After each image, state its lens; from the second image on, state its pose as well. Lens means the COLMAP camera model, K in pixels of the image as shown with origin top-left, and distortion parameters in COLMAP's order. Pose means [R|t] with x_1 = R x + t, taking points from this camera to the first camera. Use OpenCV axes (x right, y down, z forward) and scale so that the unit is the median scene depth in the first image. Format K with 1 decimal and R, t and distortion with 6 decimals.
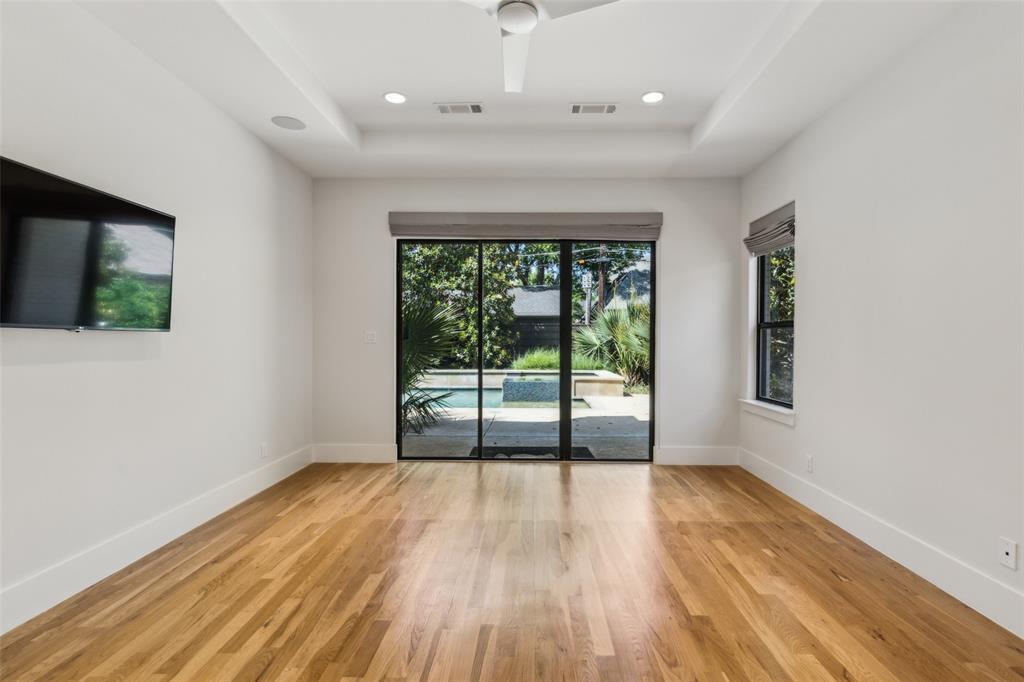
lens RADIAL K [[499.2, 0, 518.8], [0, 499.2, 343.0], [0, 0, 1]] dist [0.008474, -0.003325]
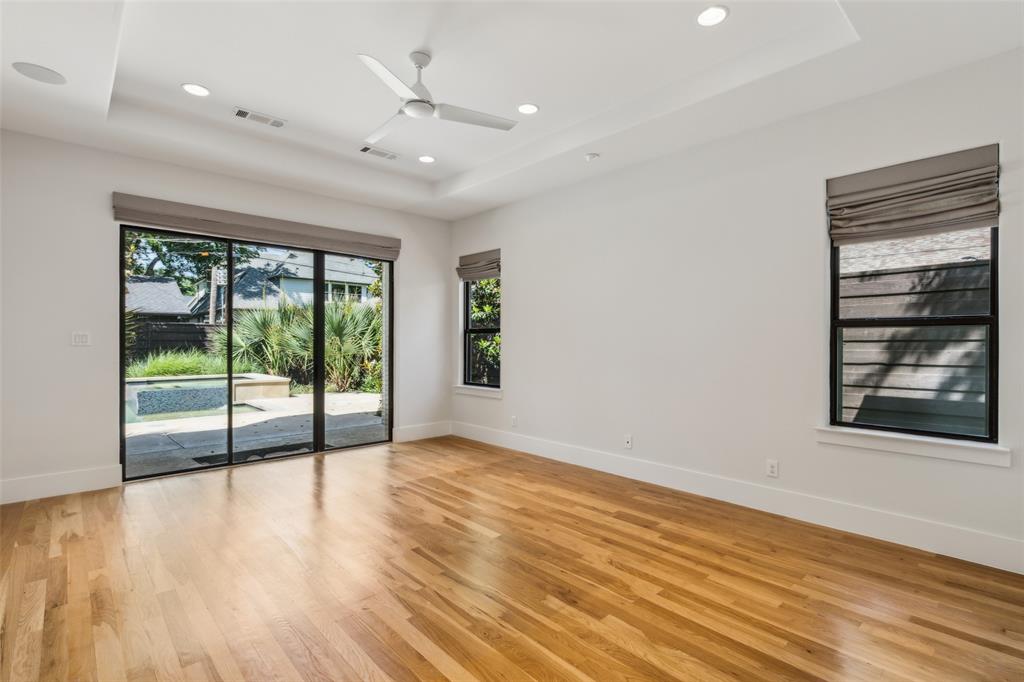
lens RADIAL K [[499.2, 0, 501.9], [0, 499.2, 343.7], [0, 0, 1]] dist [0.008474, -0.003325]
pose [[0.732982, -0.006292, 0.680219, -0.394121], [0.006619, 0.999976, 0.002118, -0.001954], [-0.680216, 0.002950, 0.733006, -0.086262]]
